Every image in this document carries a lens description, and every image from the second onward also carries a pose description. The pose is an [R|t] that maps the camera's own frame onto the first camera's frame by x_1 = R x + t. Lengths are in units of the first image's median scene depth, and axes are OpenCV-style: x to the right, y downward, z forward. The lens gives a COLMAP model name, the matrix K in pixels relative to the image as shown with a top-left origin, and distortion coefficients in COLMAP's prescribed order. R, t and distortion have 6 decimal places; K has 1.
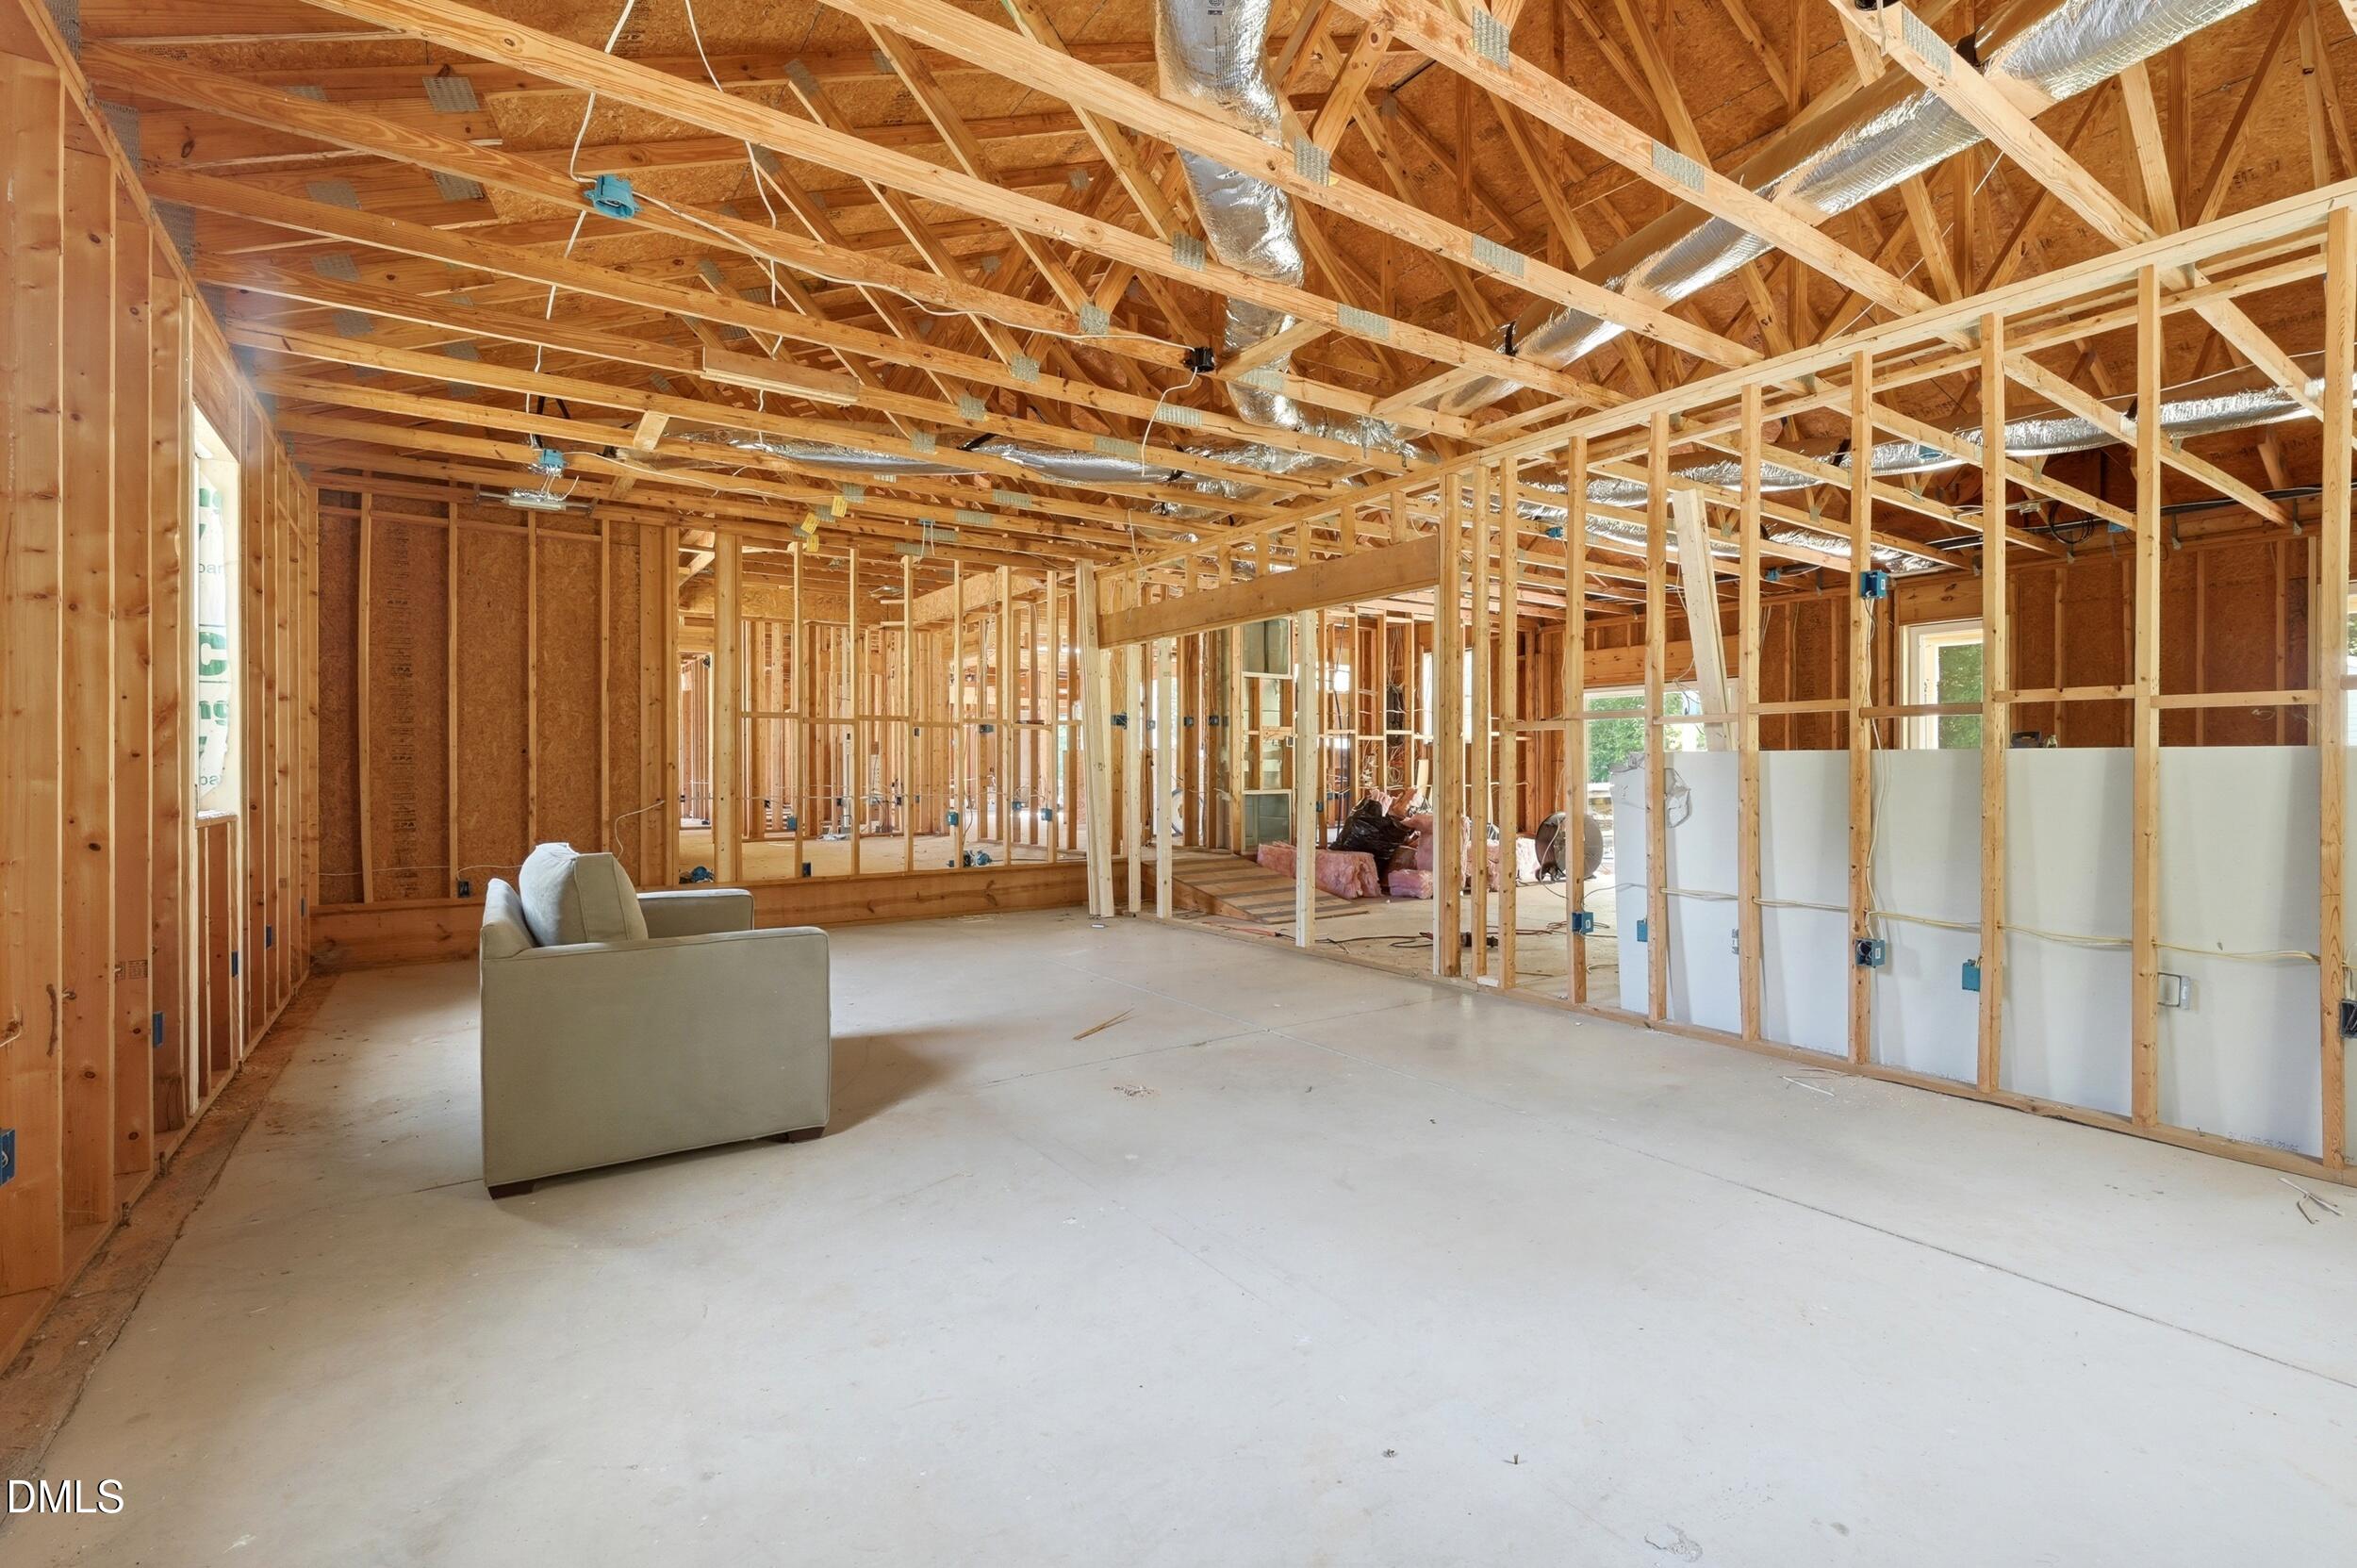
lens RADIAL K [[1045.5, 0, 1185.8], [0, 1045.5, 775.1], [0, 0, 1]] dist [-0.003492, 0.000717]
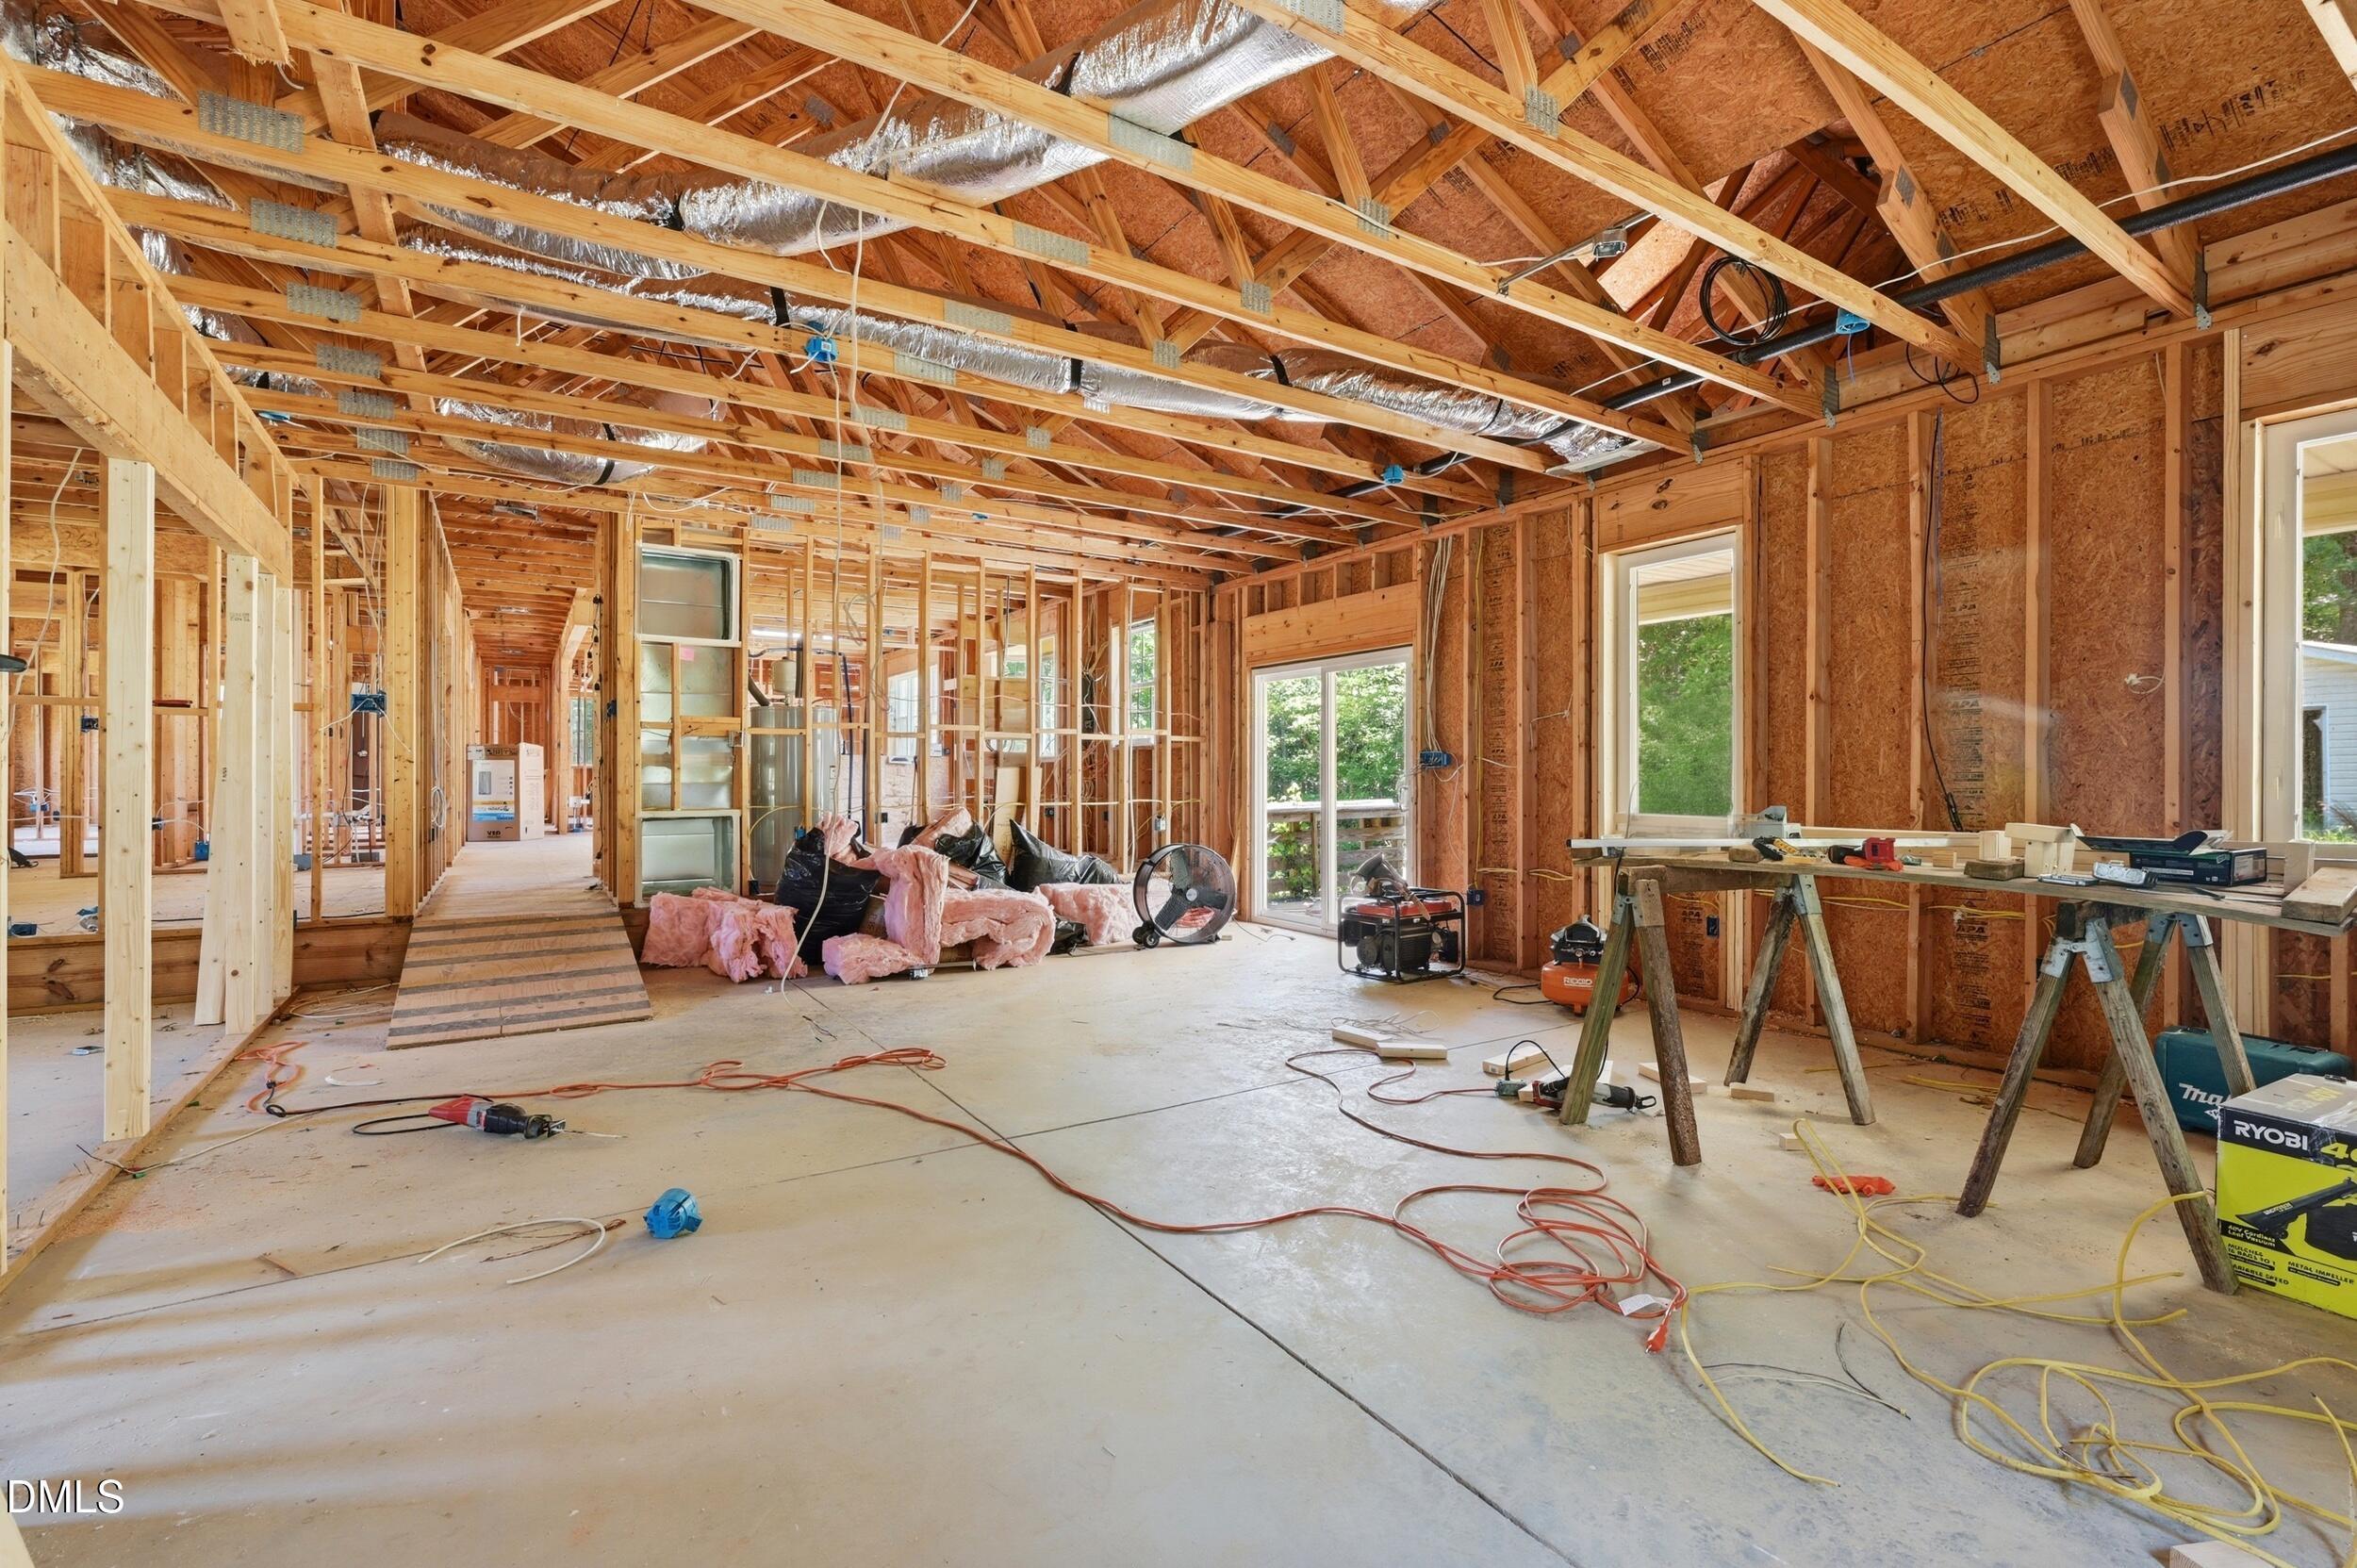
lens RADIAL K [[1045.5, 0, 1171.8], [0, 1045.5, 783.2], [0, 0, 1]] dist [-0.003492, 0.000717]
pose [[0.999724, 0.003138, -0.023263, 0.441504], [-0.003176, 0.999994, -0.001591, -0.003381], [0.023257, 0.001664, 0.999728, 0.366899]]
